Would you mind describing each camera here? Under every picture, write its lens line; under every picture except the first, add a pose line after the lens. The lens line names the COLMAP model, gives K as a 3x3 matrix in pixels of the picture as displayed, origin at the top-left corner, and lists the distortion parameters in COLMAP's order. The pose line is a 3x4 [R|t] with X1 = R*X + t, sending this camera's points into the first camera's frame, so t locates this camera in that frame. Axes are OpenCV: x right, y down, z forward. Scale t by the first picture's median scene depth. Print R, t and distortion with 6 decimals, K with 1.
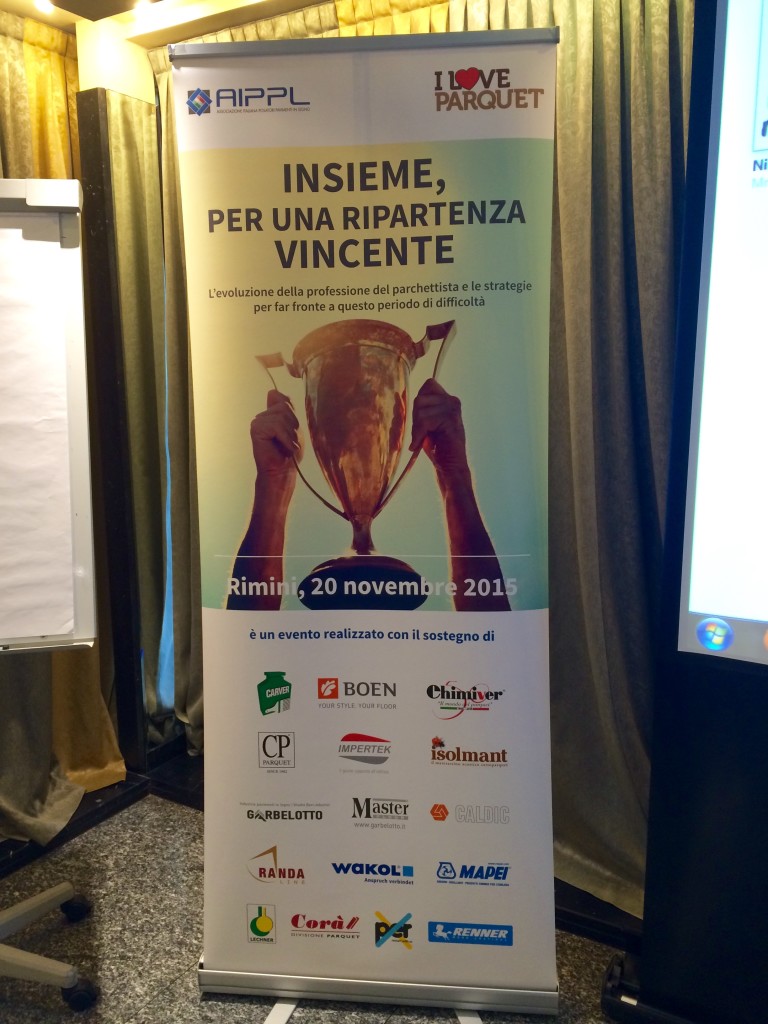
lens RADIAL K [[860.1, 0, 387.9], [0, 860.1, 513.1], [0, 0, 1]] dist [0.053664, -0.041337]
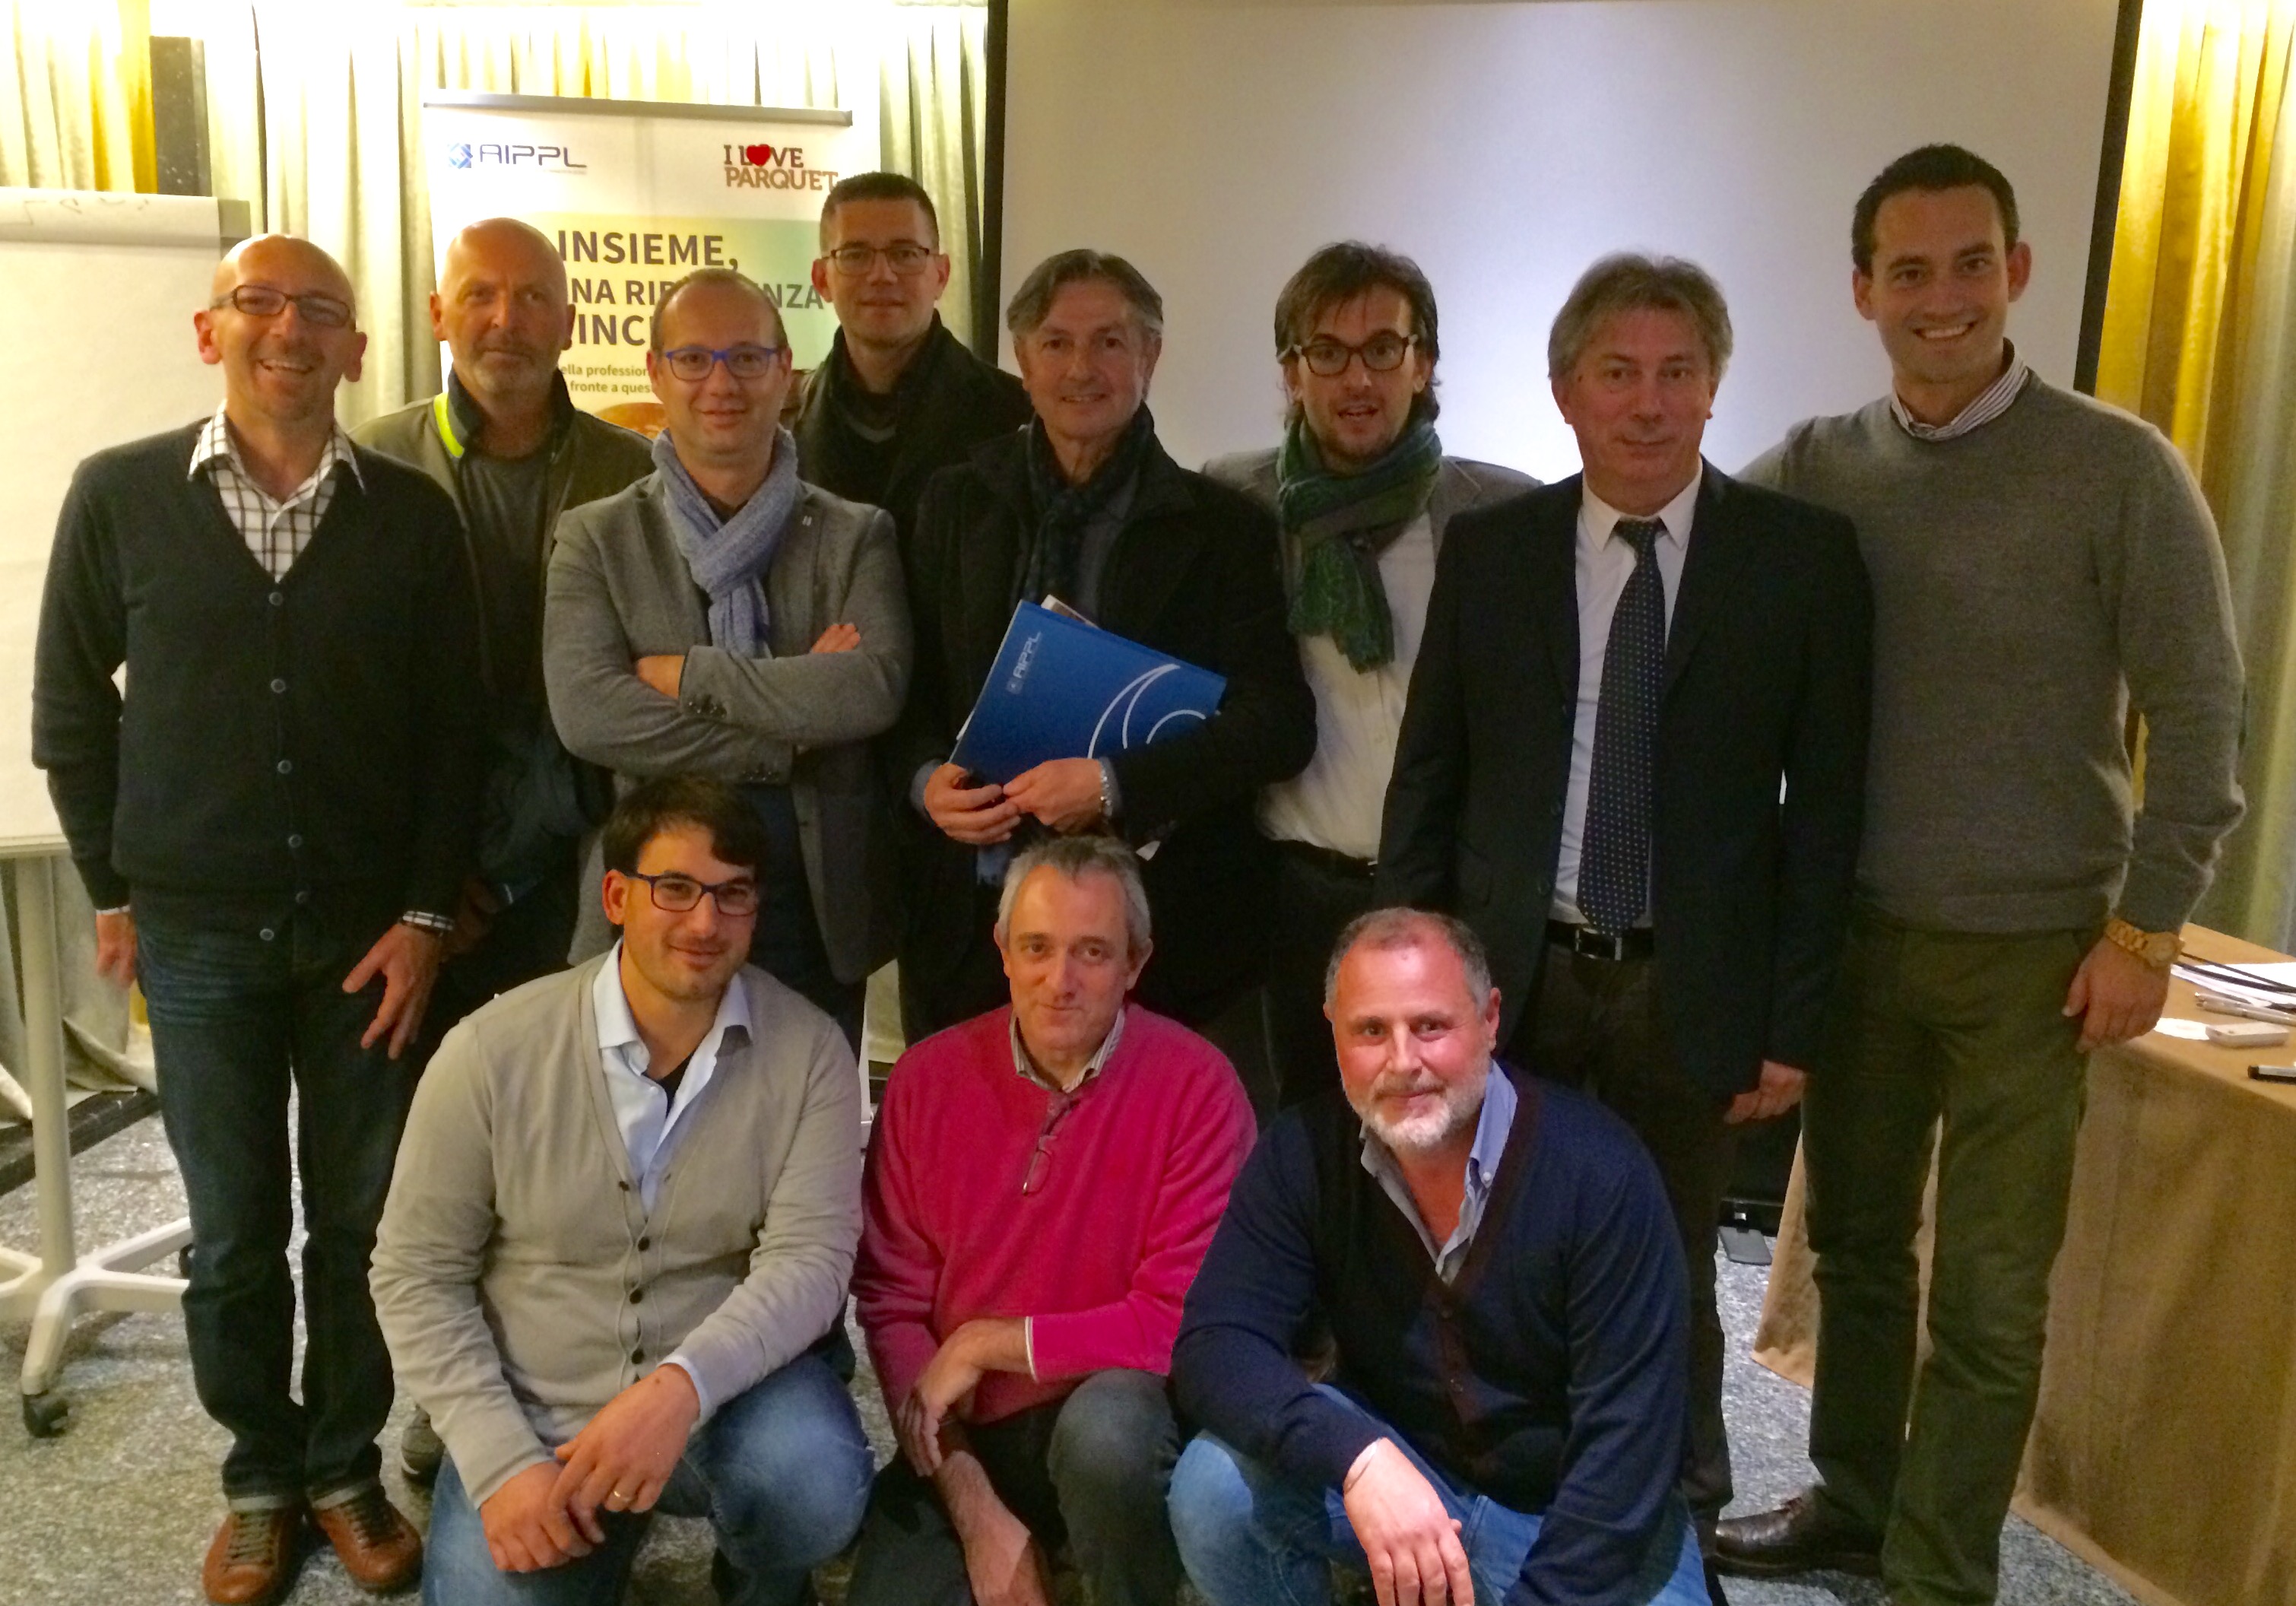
lens RADIAL K [[2145.0, 0, 1124.5], [0, 2145.0, 810.9], [0, 0, 1]] dist [0.007251, 0.000000]
pose [[0.931892, -0.039809, 0.360545, -0.399348], [0.025276, 0.998670, 0.044937, 0.117270], [-0.361854, -0.032764, 0.931659, -1.317368]]
